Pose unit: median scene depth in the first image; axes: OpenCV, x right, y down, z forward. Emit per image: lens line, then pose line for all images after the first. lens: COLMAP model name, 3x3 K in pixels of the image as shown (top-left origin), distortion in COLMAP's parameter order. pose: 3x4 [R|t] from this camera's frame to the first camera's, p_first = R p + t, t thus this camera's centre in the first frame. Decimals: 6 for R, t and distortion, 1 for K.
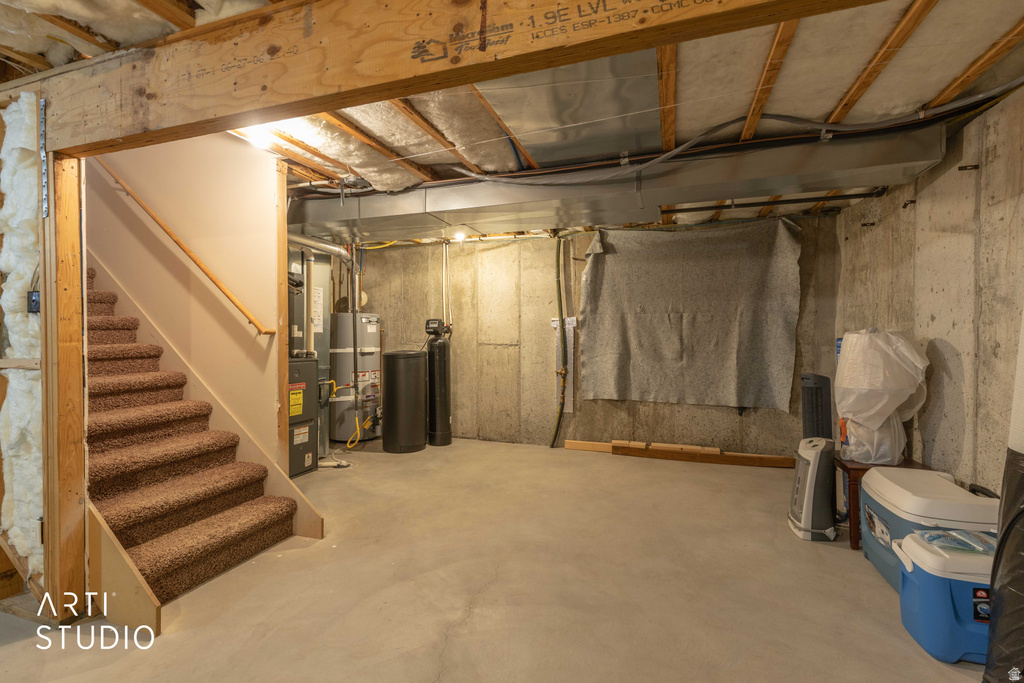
lens RADIAL K [[463.9, 0, 510.9], [0, 463.9, 340.8], [0, 0, 1]] dist [0.007743, -0.001381]
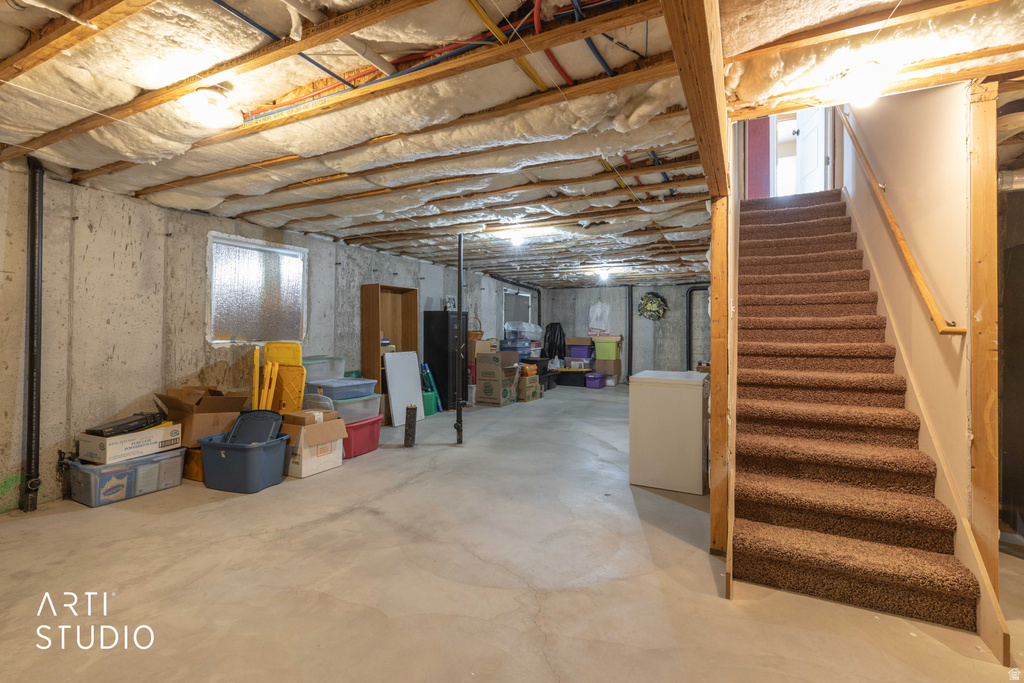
lens RADIAL K [[463.9, 0, 512.7], [0, 463.9, 325.1], [0, 0, 1]] dist [0.007743, -0.001381]
pose [[-0.143652, -0.012803, -0.989545, 0.335622], [-0.018121, 0.999783, -0.010305, -0.009578], [0.989462, 0.016451, -0.143852, 0.472945]]
